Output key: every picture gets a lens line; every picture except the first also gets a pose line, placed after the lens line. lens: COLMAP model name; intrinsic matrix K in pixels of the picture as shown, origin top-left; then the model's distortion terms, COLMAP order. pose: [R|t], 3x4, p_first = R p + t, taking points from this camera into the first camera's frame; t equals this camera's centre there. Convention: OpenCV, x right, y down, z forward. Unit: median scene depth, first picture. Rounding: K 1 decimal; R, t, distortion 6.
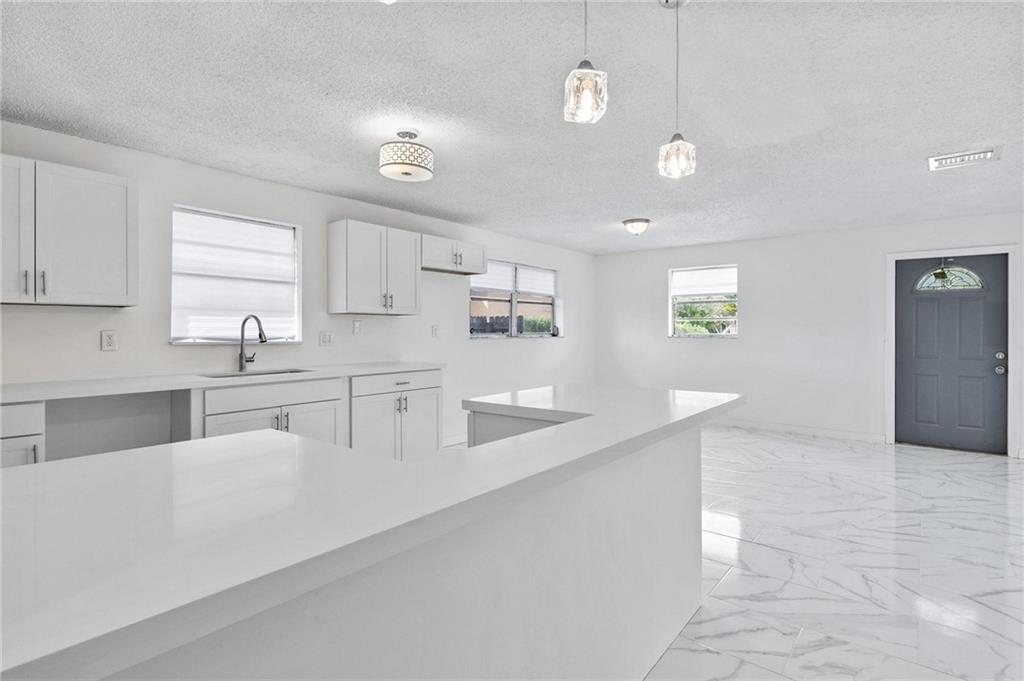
lens RADIAL K [[502.3, 0, 512.3], [0, 502.3, 328.7], [0, 0, 1]] dist [0.003302, -0.003976]
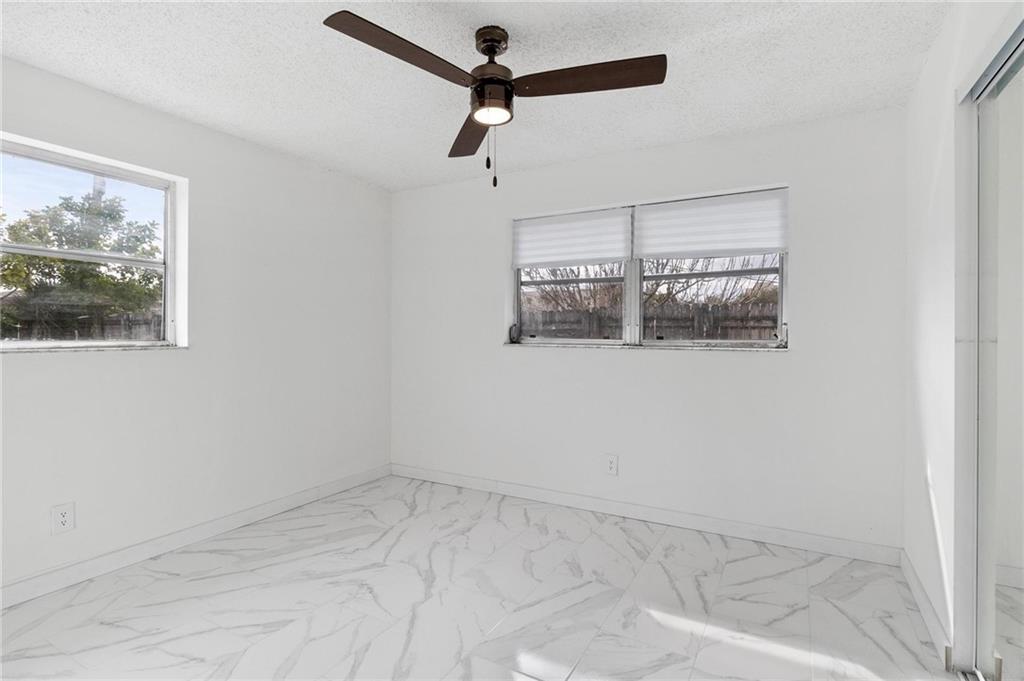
lens RADIAL K [[502.3, 0, 516.1], [0, 502.3, 332.1], [0, 0, 1]] dist [0.003302, -0.003976]
pose [[0.187268, 0.009403, -0.982264, 0.650598], [0.000210, 0.999954, 0.009613, -0.002364], [0.982309, -0.002007, 0.187258, 1.012565]]
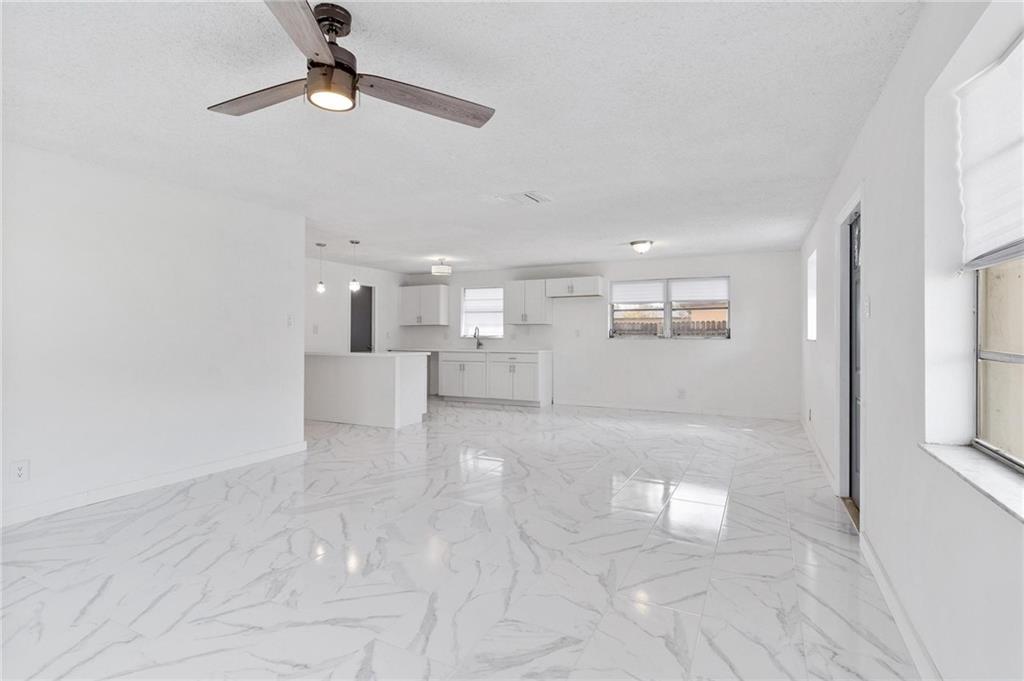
lens RADIAL K [[502.3, 0, 511.5], [0, 502.3, 322.6], [0, 0, 1]] dist [0.003302, -0.003976]
pose [[0.220409, -0.023493, -0.975125, 1.470454], [0.000686, 0.999713, -0.023931, 0.009956], [0.975407, 0.004605, 0.220362, 0.452151]]
